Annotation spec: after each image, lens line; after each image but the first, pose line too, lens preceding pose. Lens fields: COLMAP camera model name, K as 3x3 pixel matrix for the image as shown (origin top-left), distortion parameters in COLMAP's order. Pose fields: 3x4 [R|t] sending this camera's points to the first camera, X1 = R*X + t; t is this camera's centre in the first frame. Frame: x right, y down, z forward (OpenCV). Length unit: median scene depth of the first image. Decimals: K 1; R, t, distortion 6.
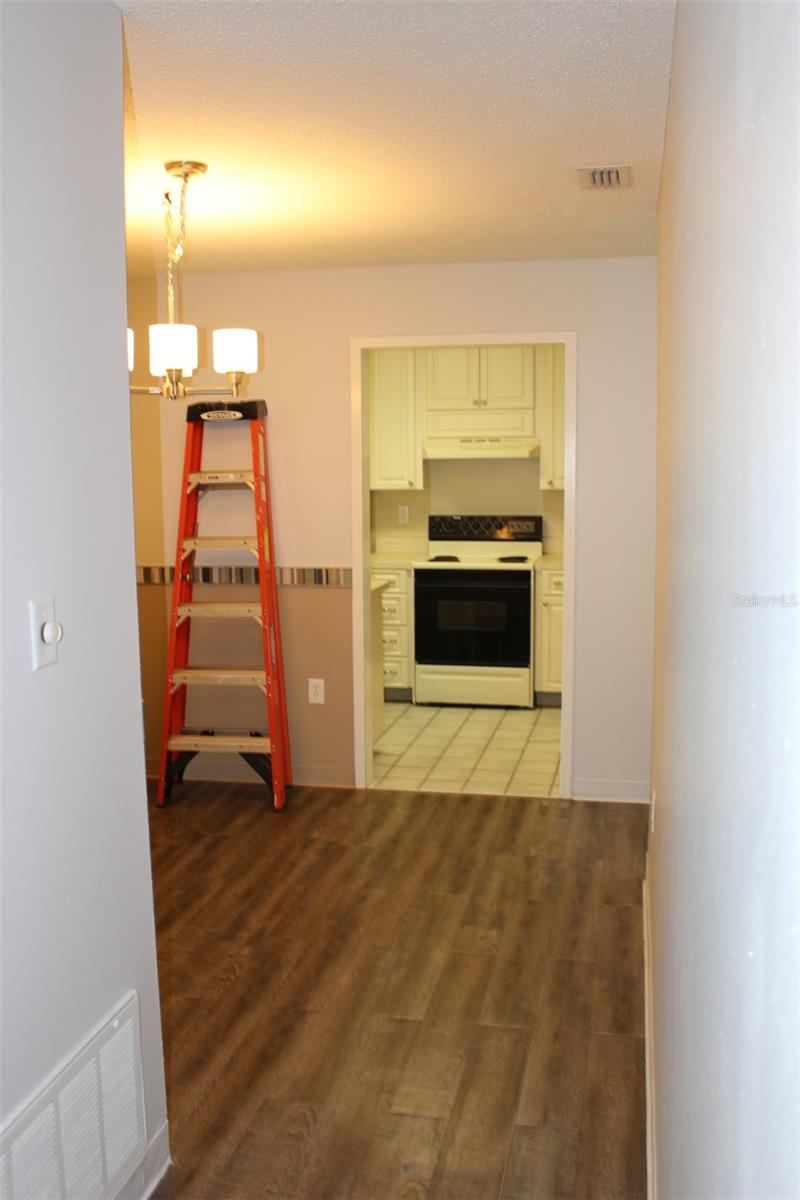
lens RADIAL K [[1100.6, 0, 399.0], [0, 1100.6, 606.0], [0, 0, 1]] dist [-0.074016, 0.000000]
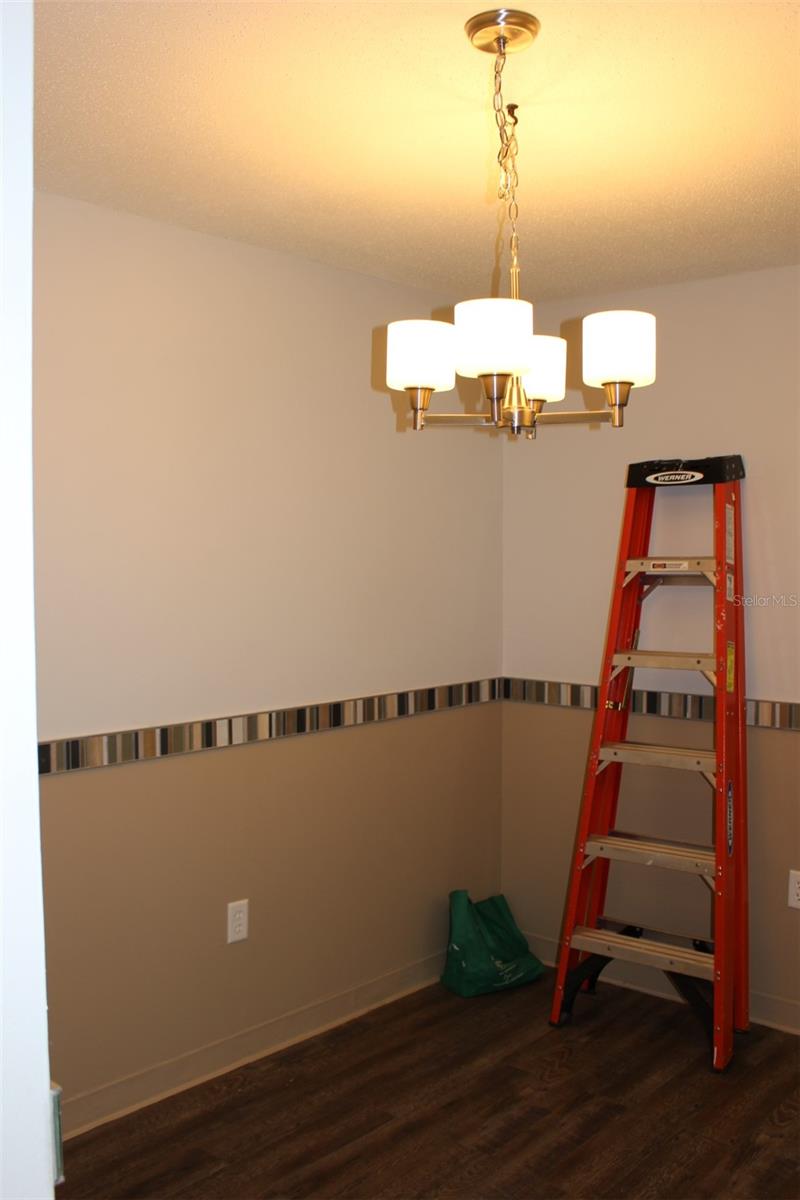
lens RADIAL K [[1100.6, 0, 389.4], [0, 1100.6, 610.2], [0, 0, 1]] dist [-0.074016, 0.000000]
pose [[0.865324, 0.032861, -0.500135, 0.032254], [-0.073682, 0.995347, -0.062086, -0.032887], [0.495767, 0.090575, 0.863719, 0.314384]]
